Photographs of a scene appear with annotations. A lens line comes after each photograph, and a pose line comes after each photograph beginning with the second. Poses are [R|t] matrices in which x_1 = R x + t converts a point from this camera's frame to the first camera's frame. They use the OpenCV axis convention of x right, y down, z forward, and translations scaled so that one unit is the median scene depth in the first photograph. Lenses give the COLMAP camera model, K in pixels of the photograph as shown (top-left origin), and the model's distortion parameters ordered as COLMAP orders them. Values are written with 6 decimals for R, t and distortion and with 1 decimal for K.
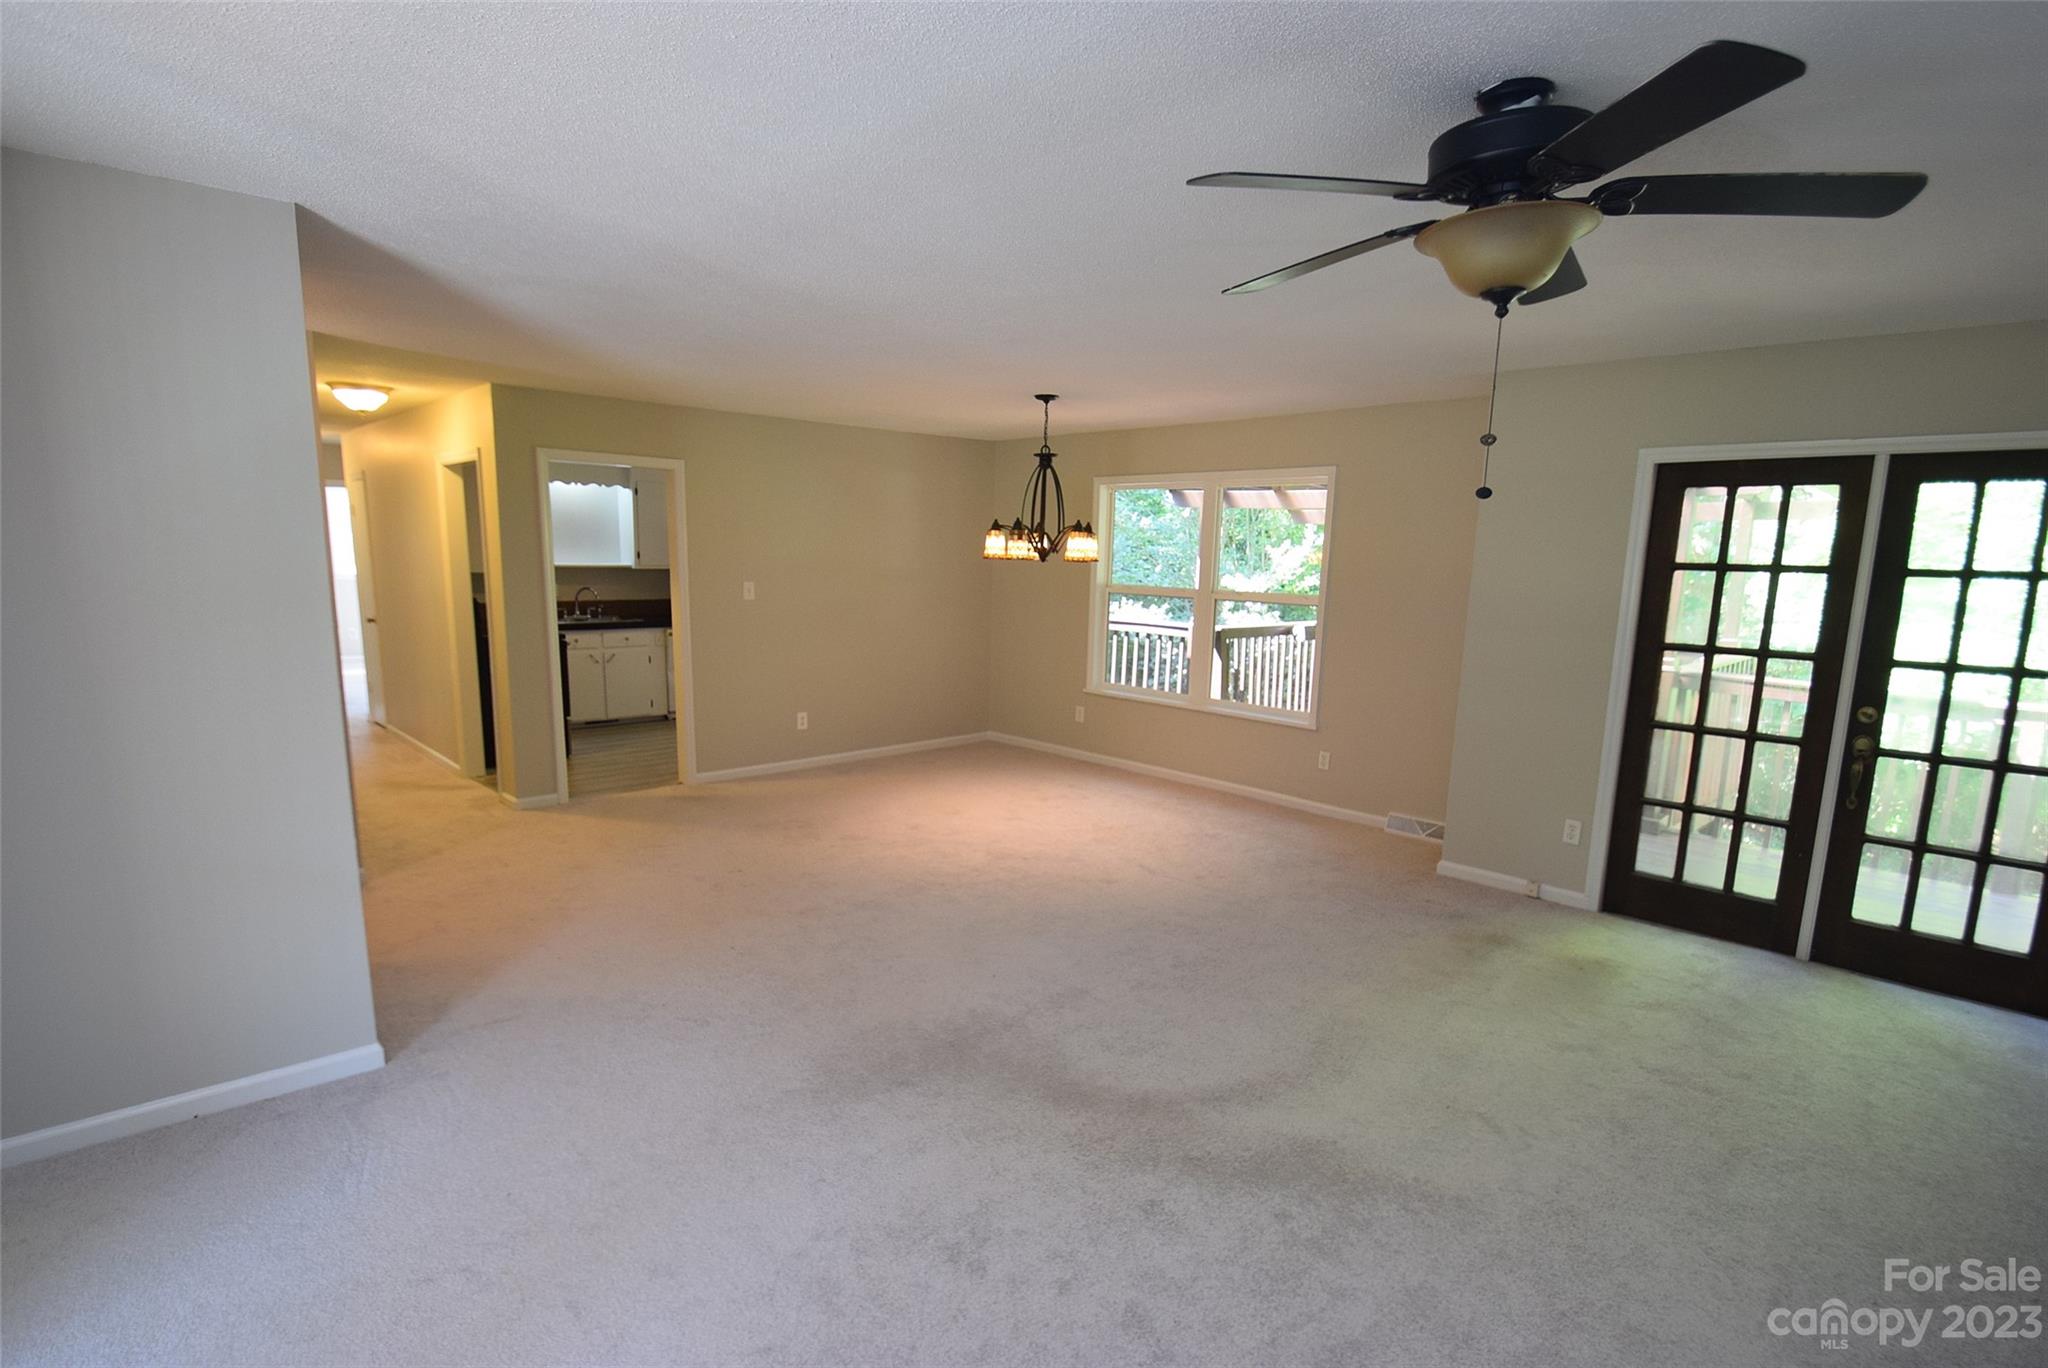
lens RADIAL K [[1023.2, 0, 1020.0], [0, 1023.2, 737.0], [0, 0, 1]] dist [-0.002719, -0.000684]
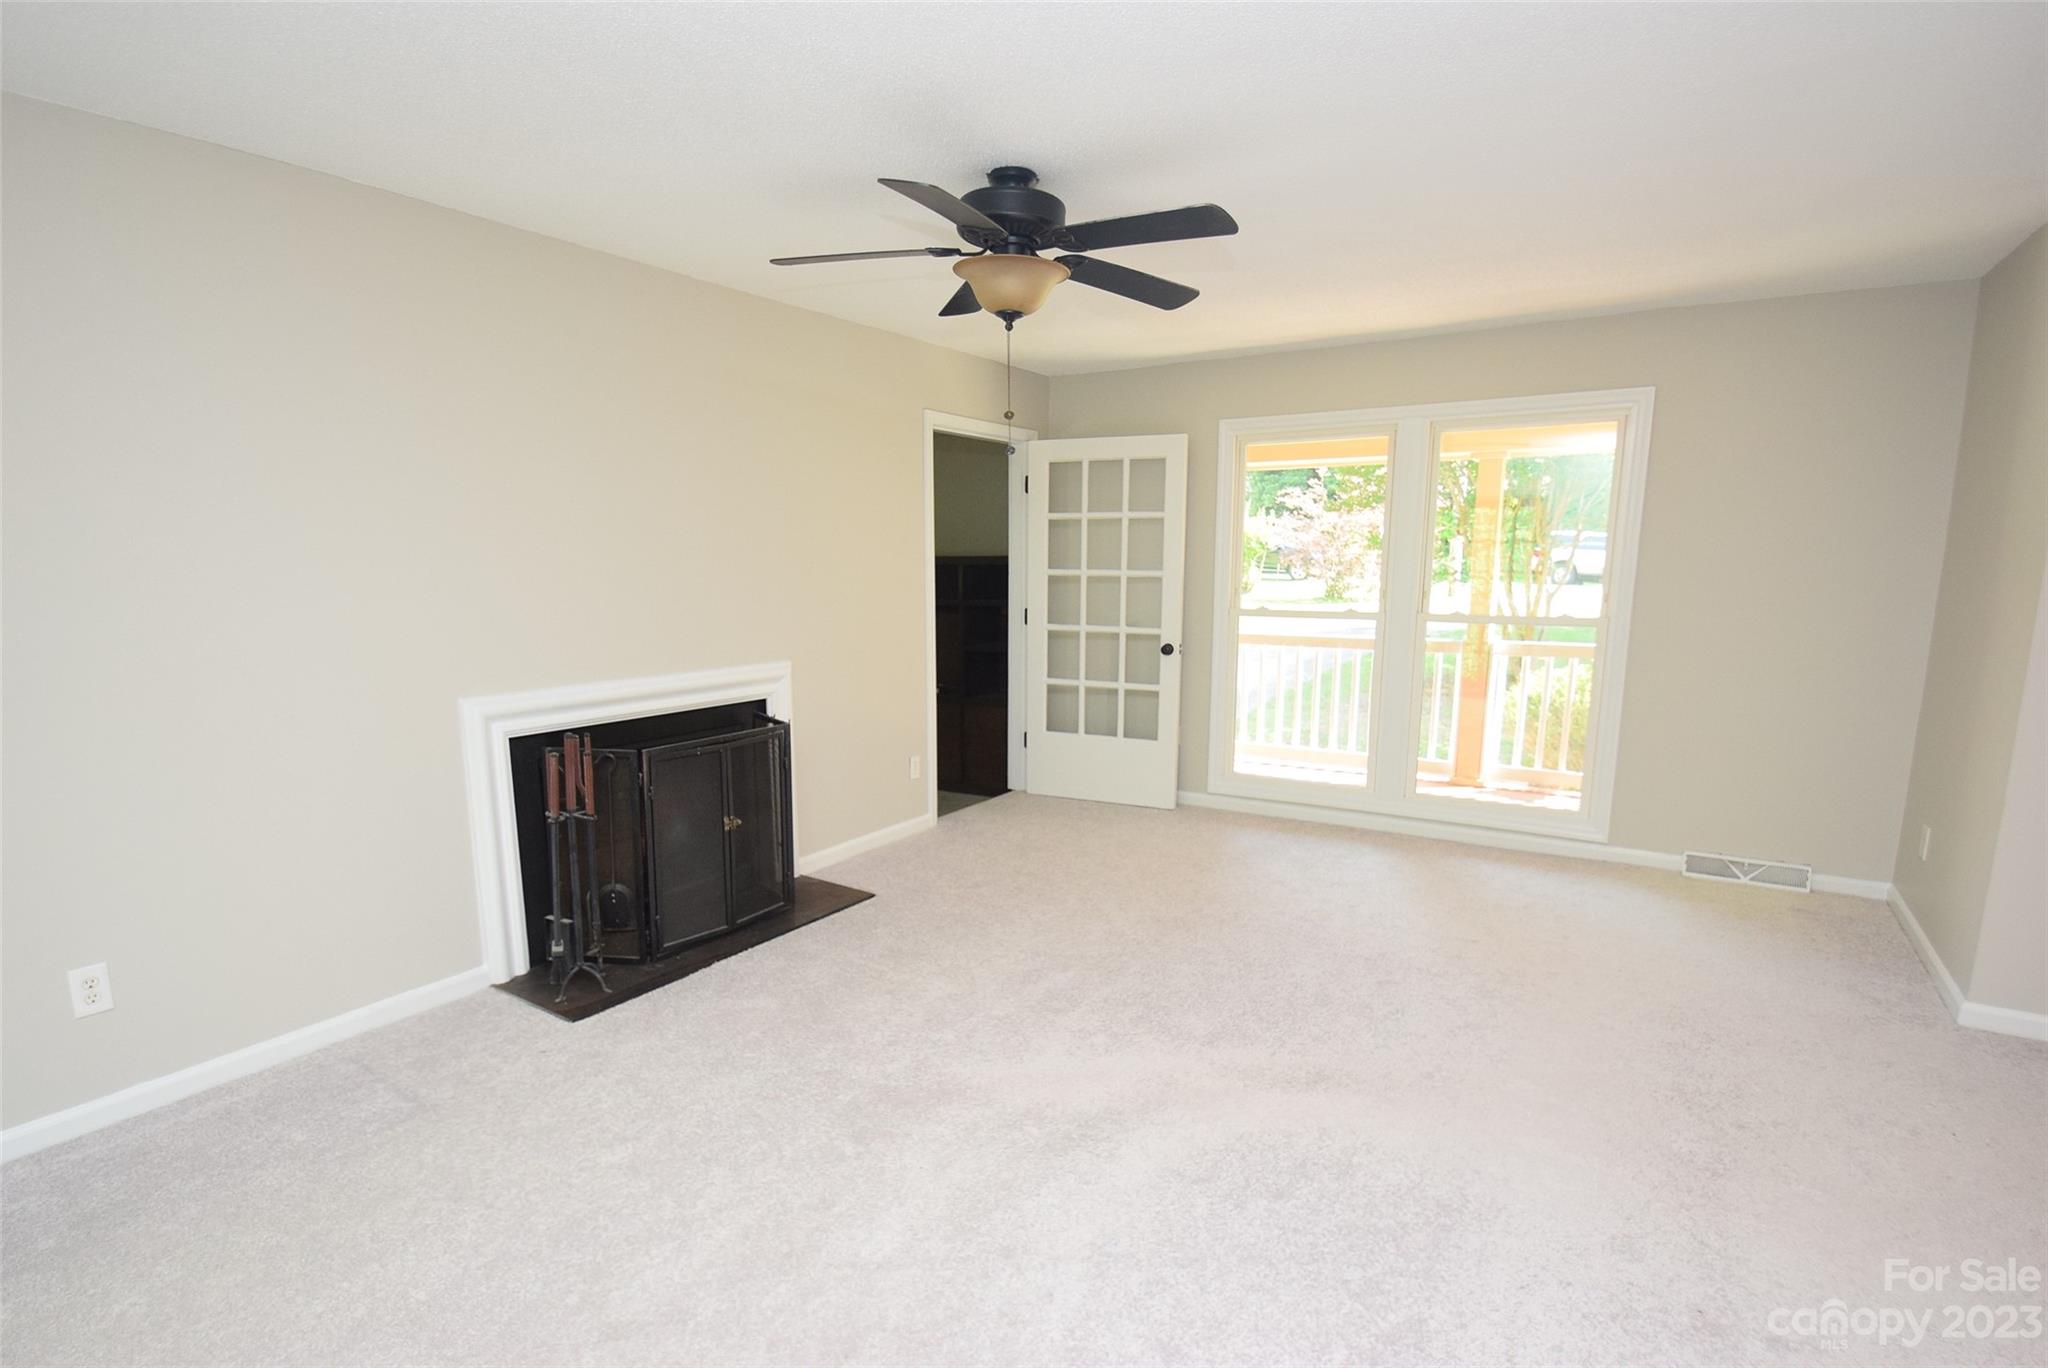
lens RADIAL K [[1023.2, 0, 1020.0], [0, 1023.2, 737.0], [0, 0, 1]] dist [-0.002719, -0.000684]
pose [[-0.967622, 0.022343, -0.251411, 0.352562], [-0.064722, 0.940805, 0.332711, -0.153255], [0.243963, 0.338210, -0.908898, 1.080474]]
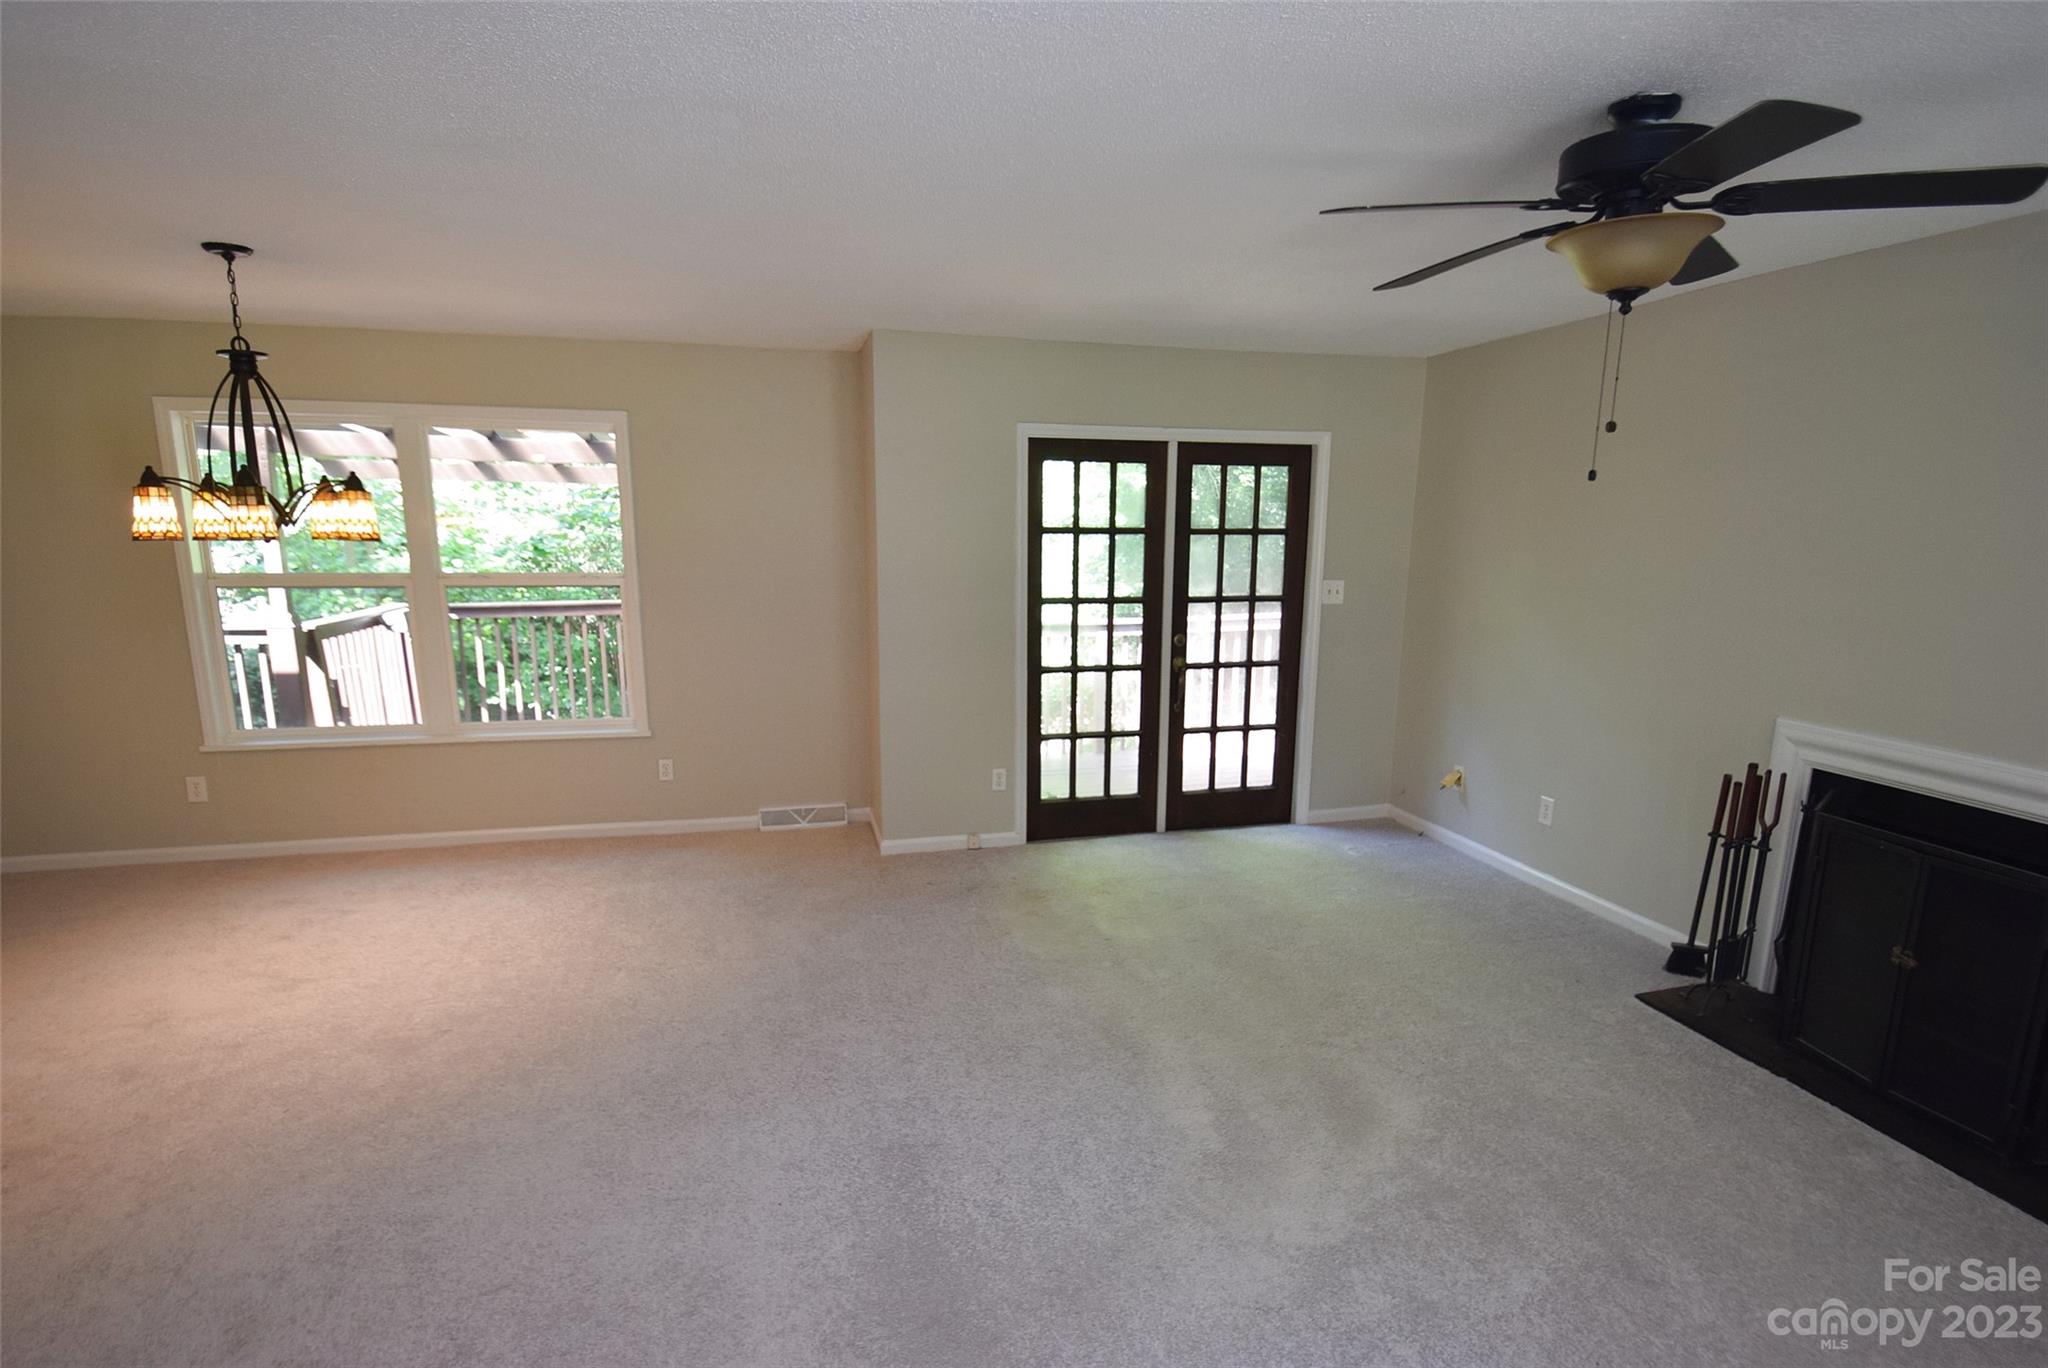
lens RADIAL K [[1023.2, 0, 1020.0], [0, 1023.2, 737.0], [0, 0, 1]] dist [-0.002719, -0.000684]
pose [[0.474237, -0.195723, 0.858366, -0.378740], [0.158518, 0.978024, 0.135428, -0.096530], [-0.866009, 0.071841, 0.494841, 0.457161]]
